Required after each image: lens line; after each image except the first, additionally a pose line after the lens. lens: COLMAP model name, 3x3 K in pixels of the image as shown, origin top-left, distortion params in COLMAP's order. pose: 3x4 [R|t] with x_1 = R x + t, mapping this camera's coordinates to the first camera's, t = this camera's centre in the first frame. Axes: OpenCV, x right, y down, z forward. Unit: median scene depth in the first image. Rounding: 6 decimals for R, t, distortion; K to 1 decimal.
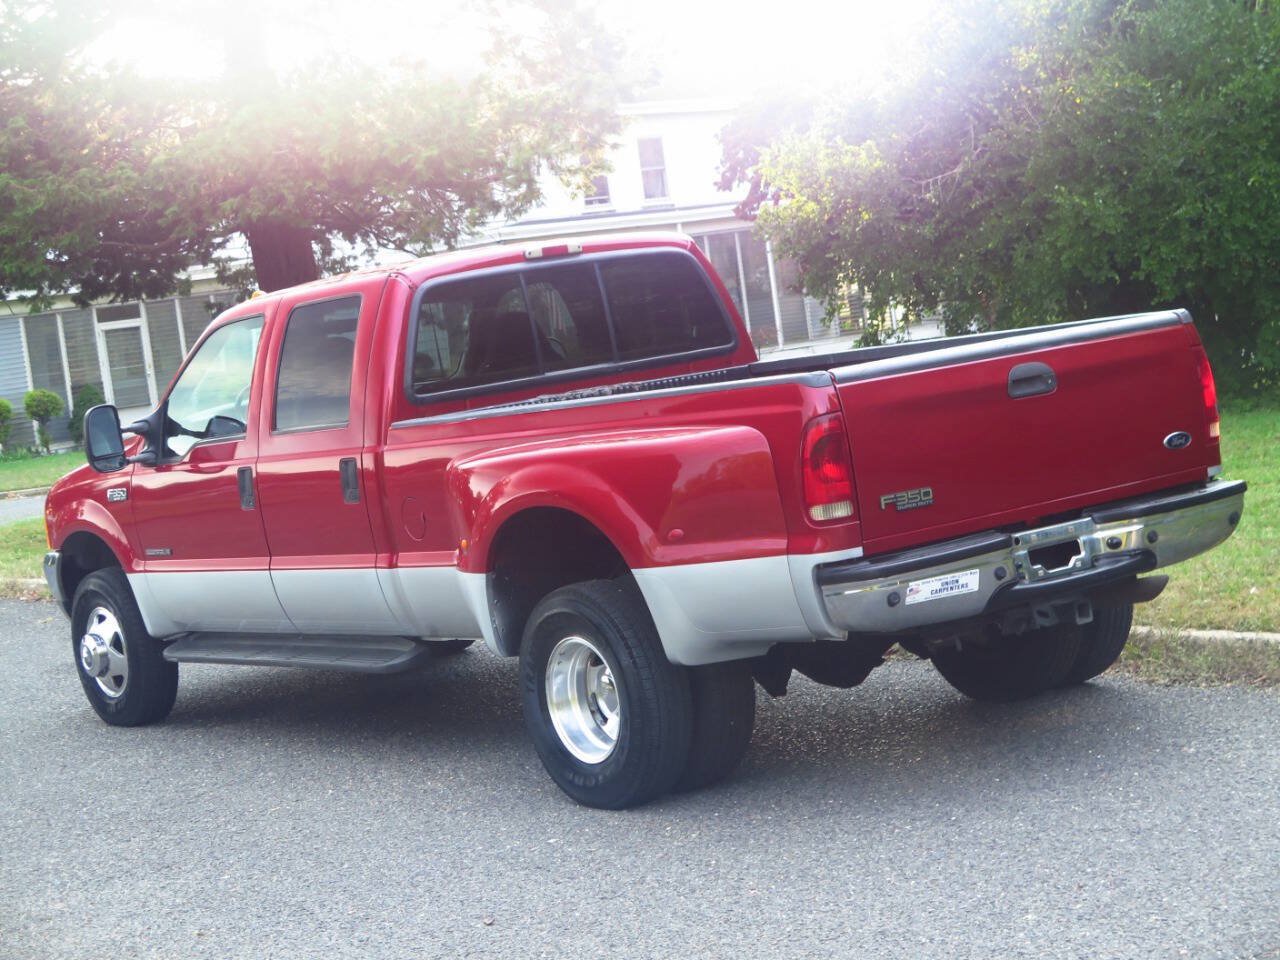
lens RADIAL K [[2576.2, 0, 640.0], [0, 2576.2, 480.0], [0, 0, 1]] dist [-0.098031, -0.082369]
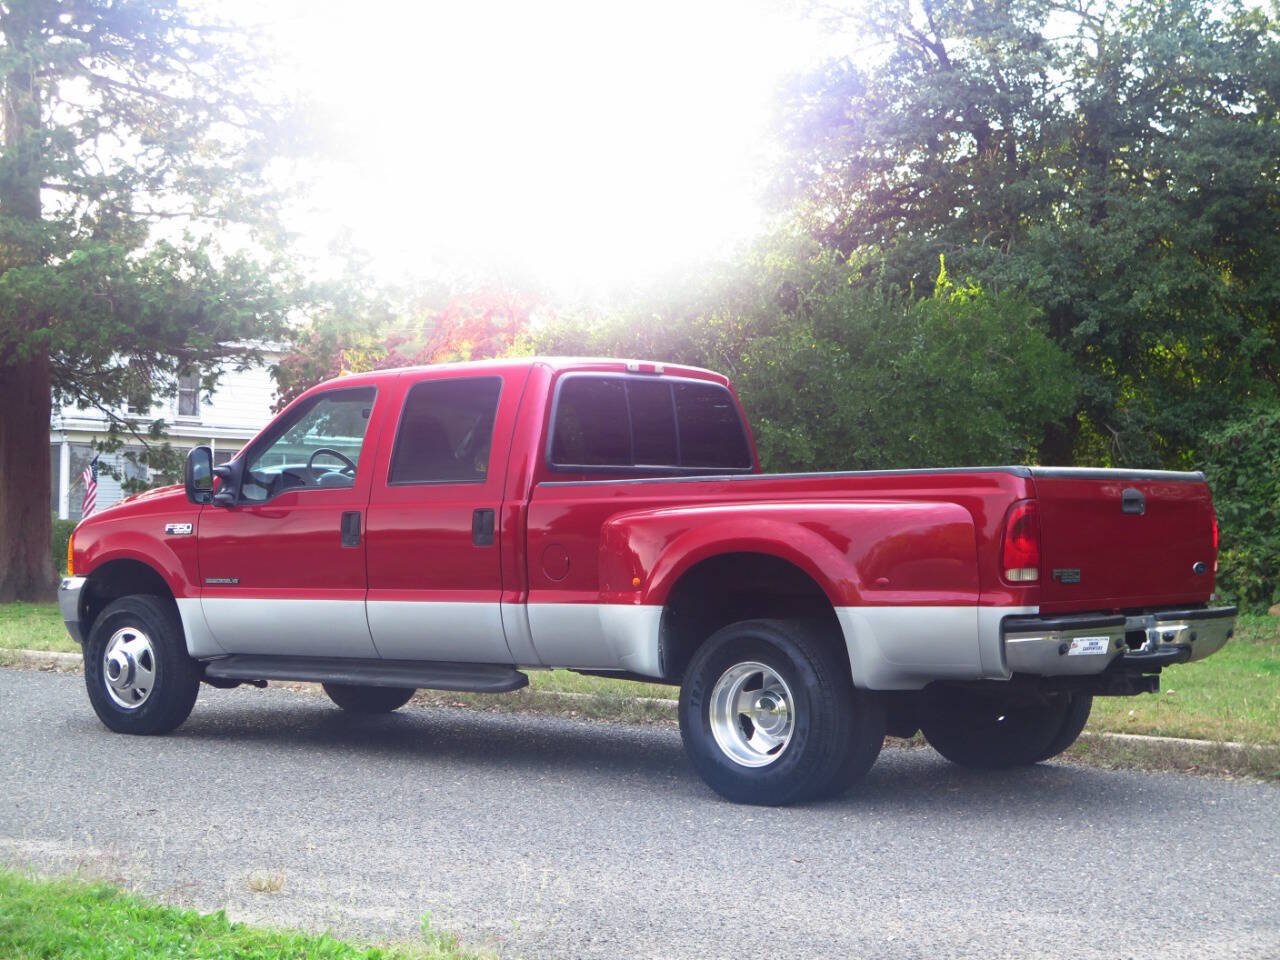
lens RADIAL K [[2211.0, 0, 640.0], [0, 2211.0, 480.0], [0, 0, 1]] dist [-0.068563, 0.054602]
pose [[0.958975, 0.141001, 0.245938, -0.354801], [-0.114880, 0.986397, -0.117577, 0.107591], [-0.259171, 0.084500, 0.962128, -0.005606]]
